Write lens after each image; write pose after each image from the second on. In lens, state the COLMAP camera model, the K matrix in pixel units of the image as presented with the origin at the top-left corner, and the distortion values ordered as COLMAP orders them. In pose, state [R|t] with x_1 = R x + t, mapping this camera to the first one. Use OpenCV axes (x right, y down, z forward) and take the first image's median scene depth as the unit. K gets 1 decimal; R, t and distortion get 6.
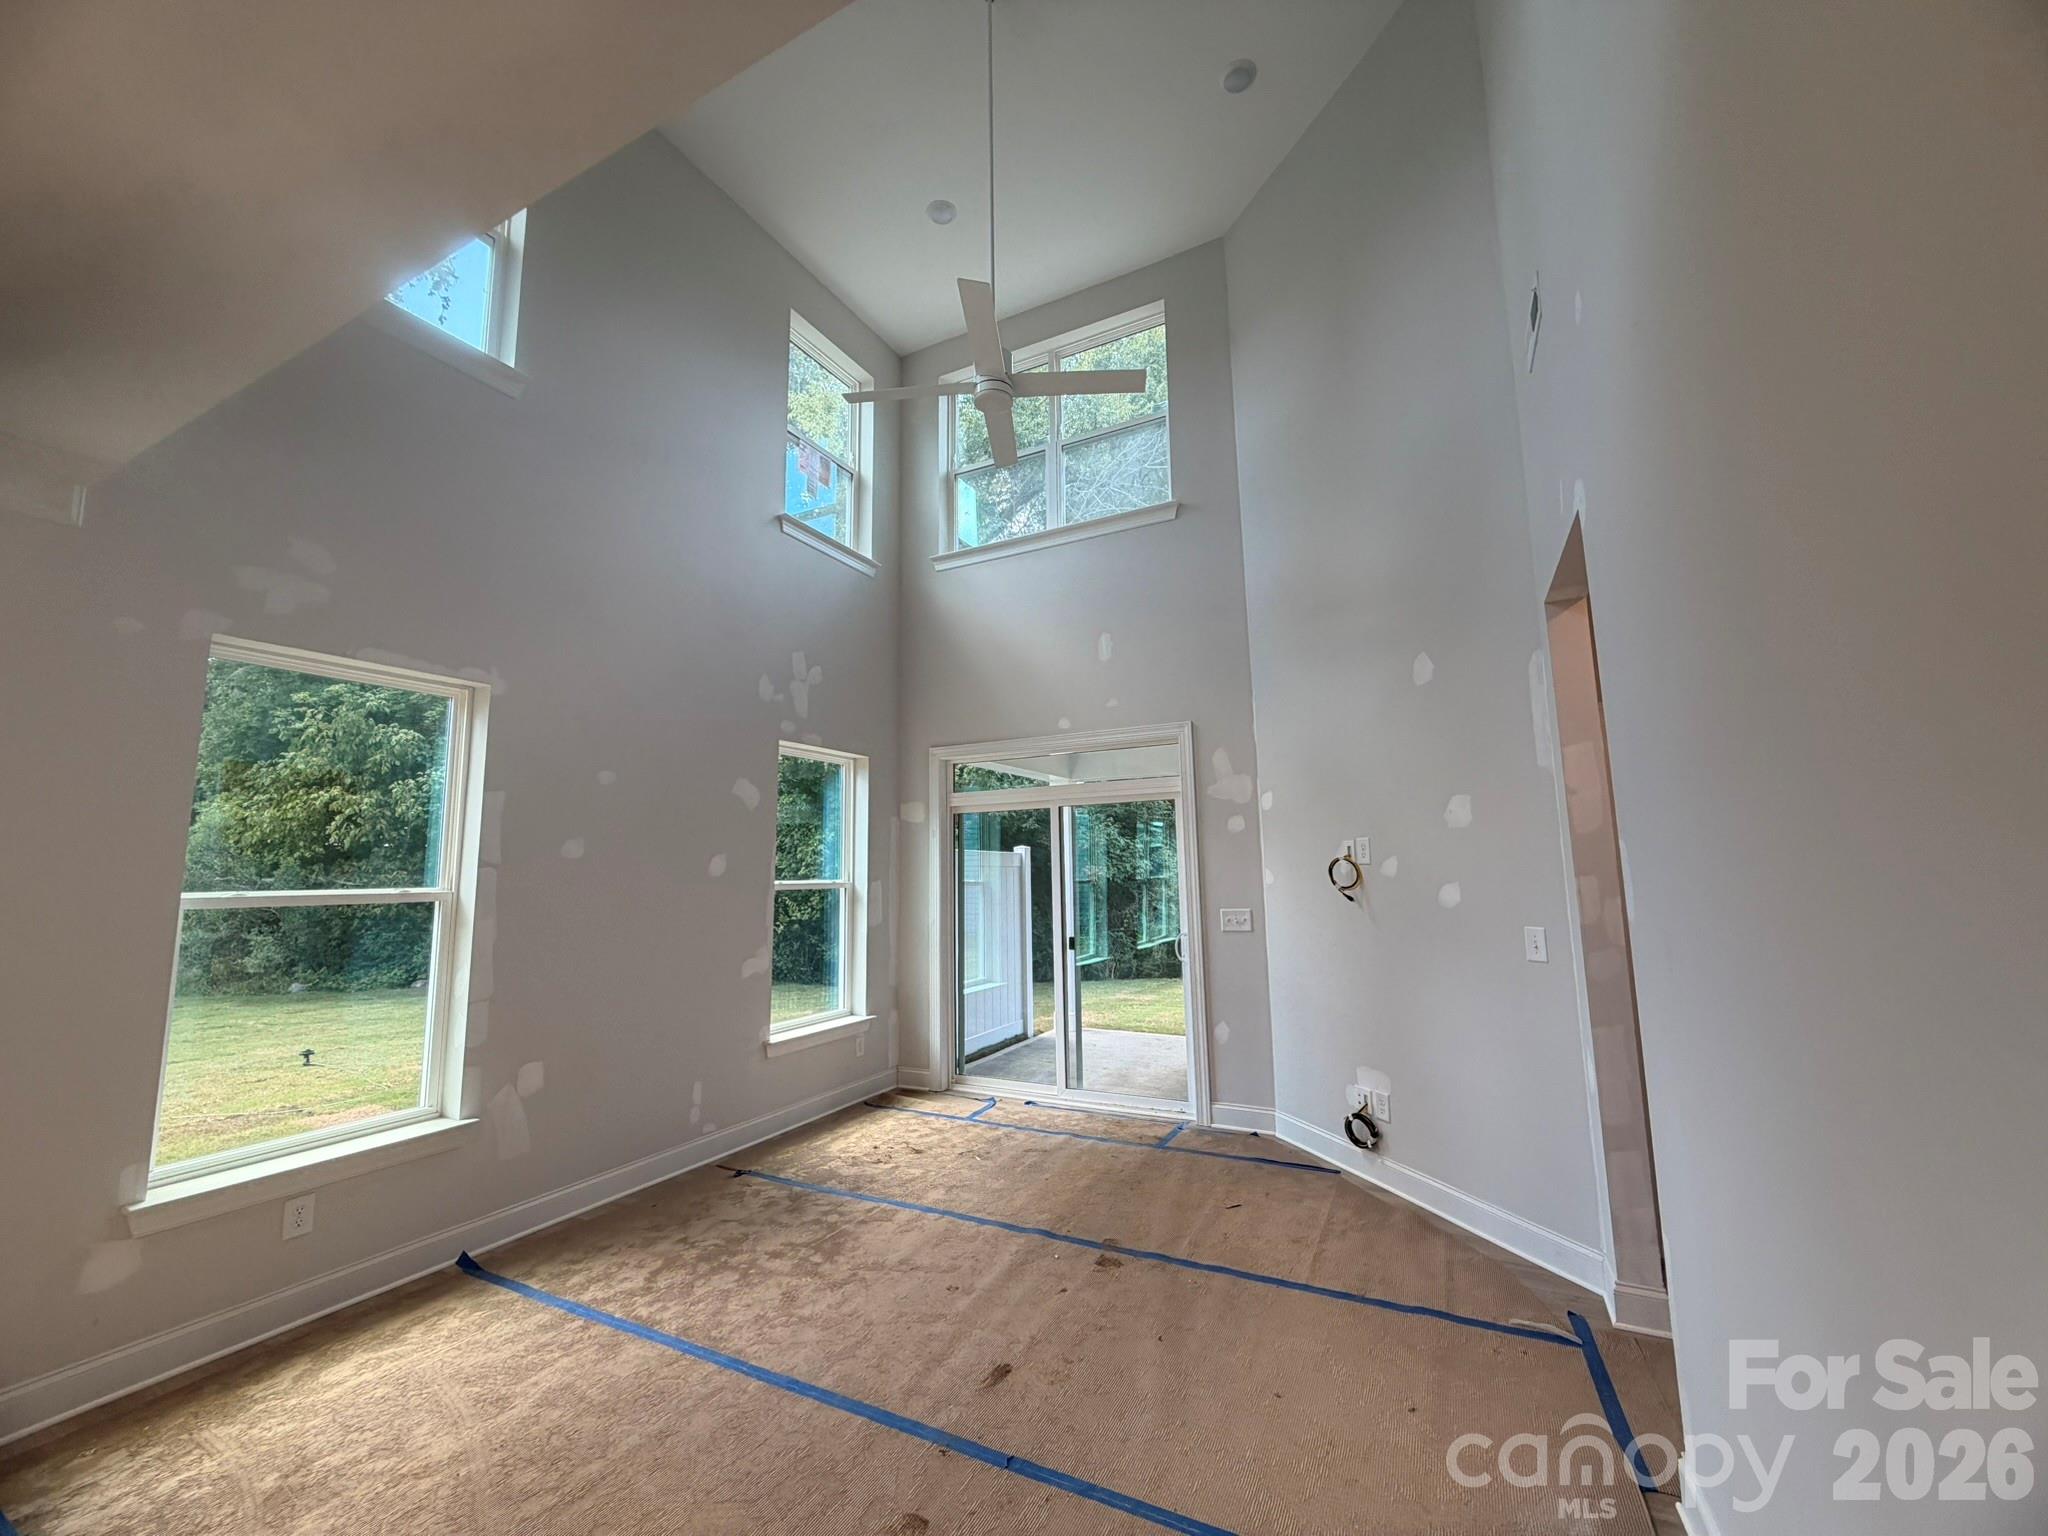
lens RADIAL K [[811.7, 0, 1024.0], [0, 811.7, 768.0], [0, 0, 1]] dist [0.001513, 0.000641]
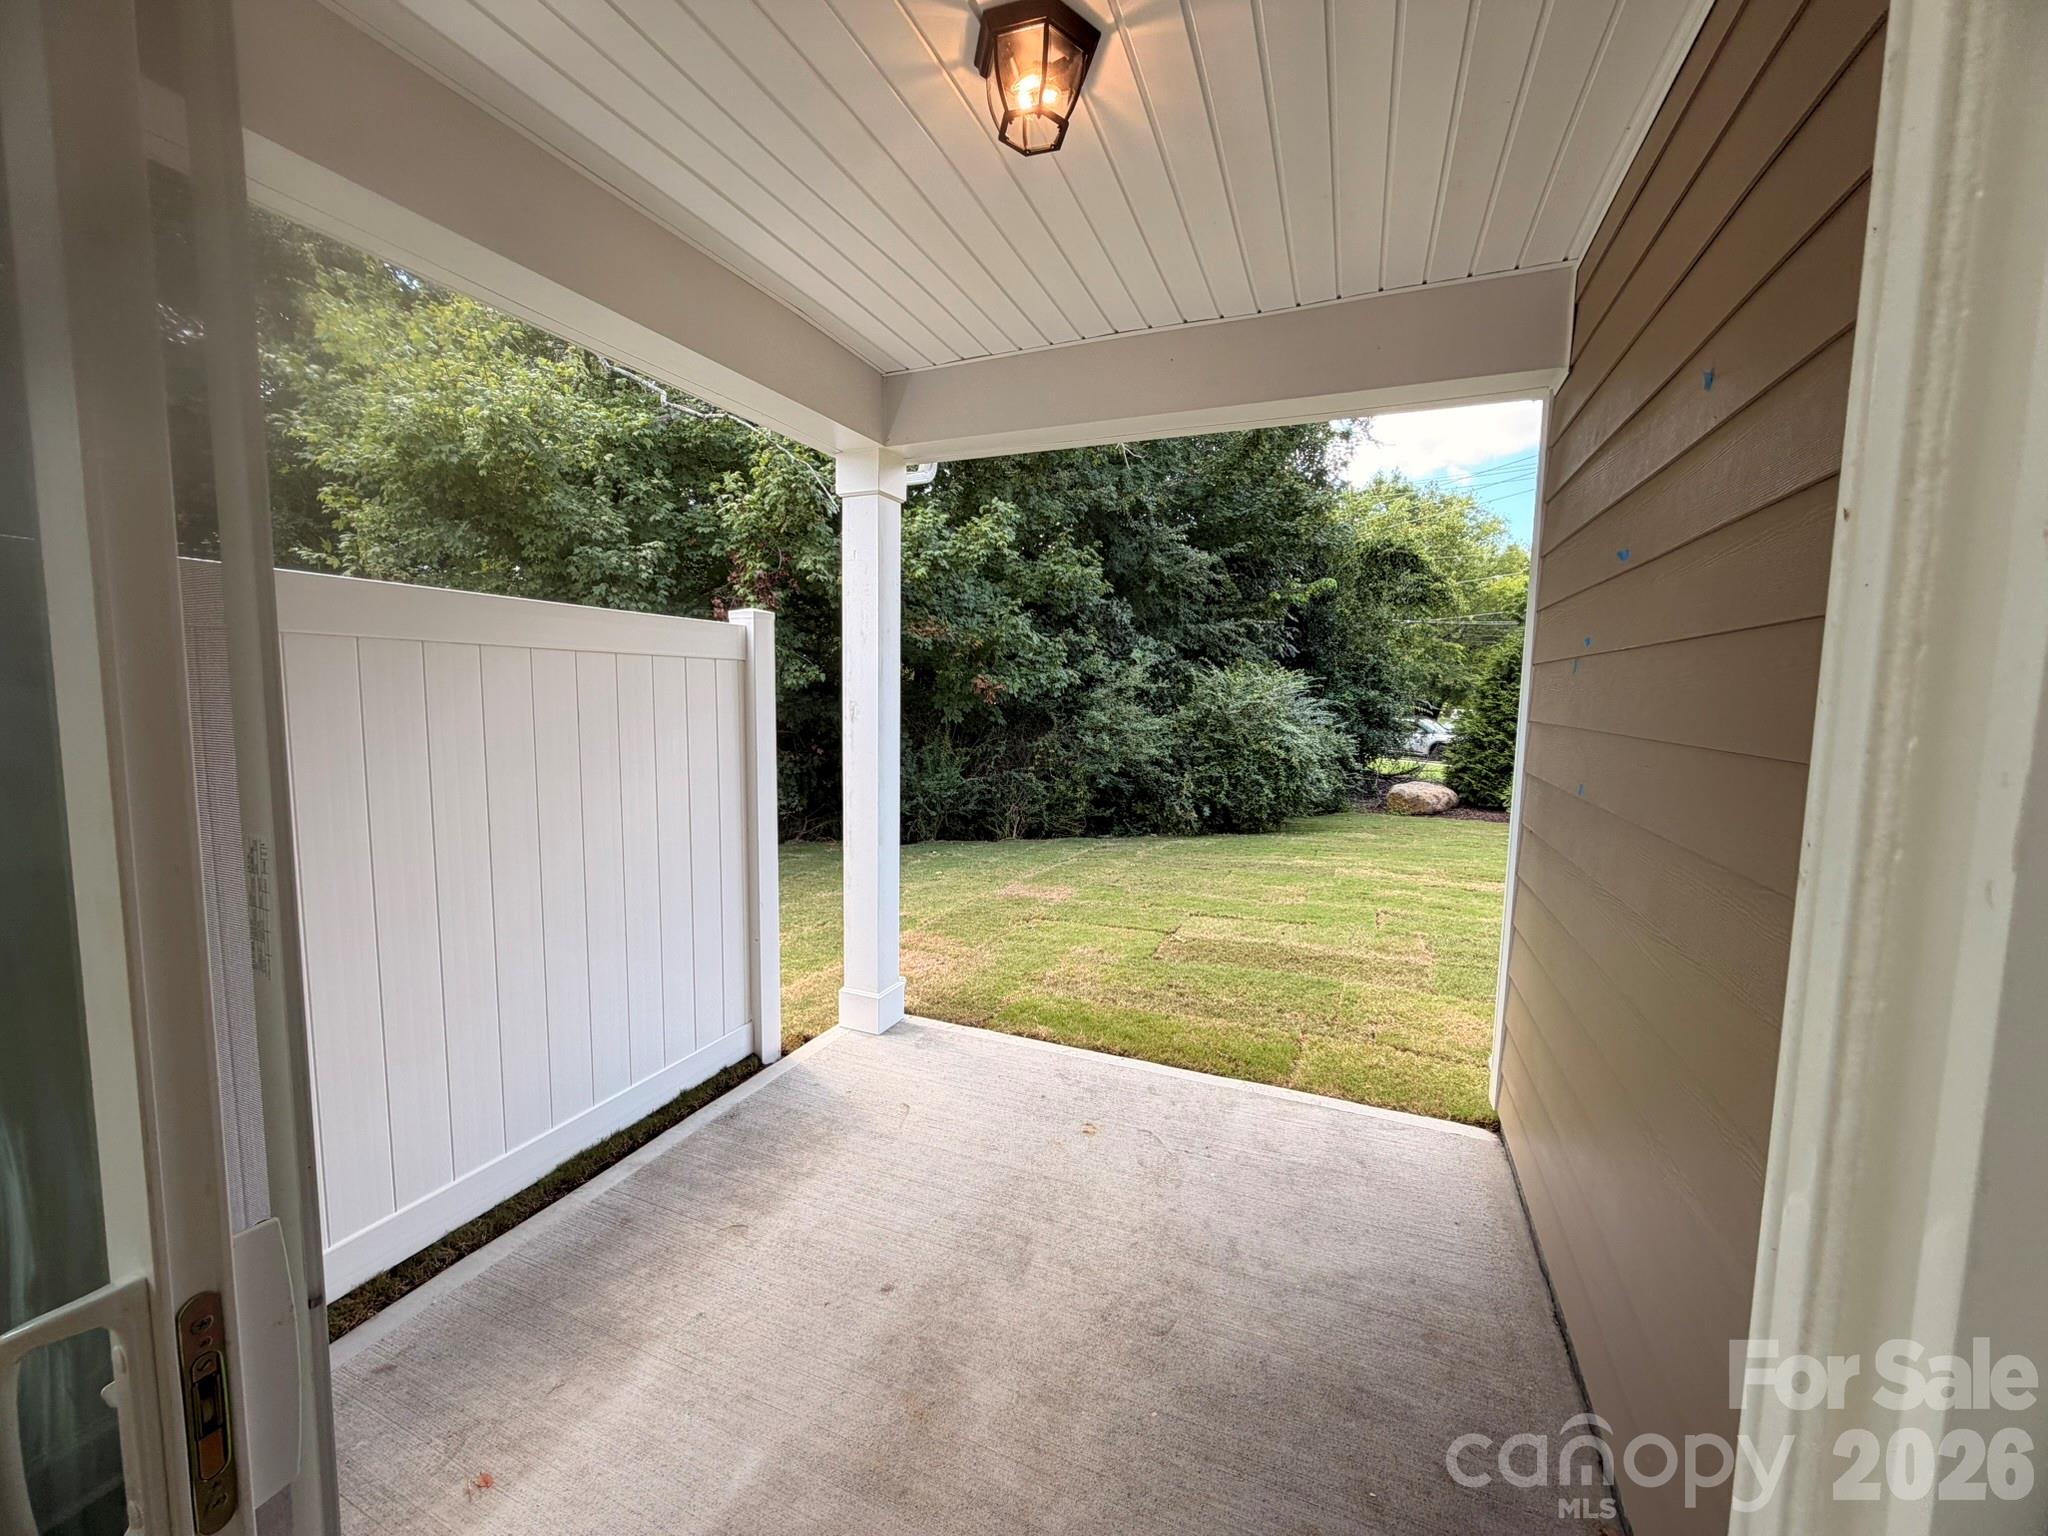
lens RADIAL K [[811.7, 0, 1024.0], [0, 811.7, 768.0], [0, 0, 1]] dist [0.001513, 0.000641]
pose [[0.996048, 0.019585, 0.086634, 0.098574], [-0.038696, 0.973639, 0.224790, 0.078134], [-0.079948, -0.227254, 0.970548, 0.593148]]
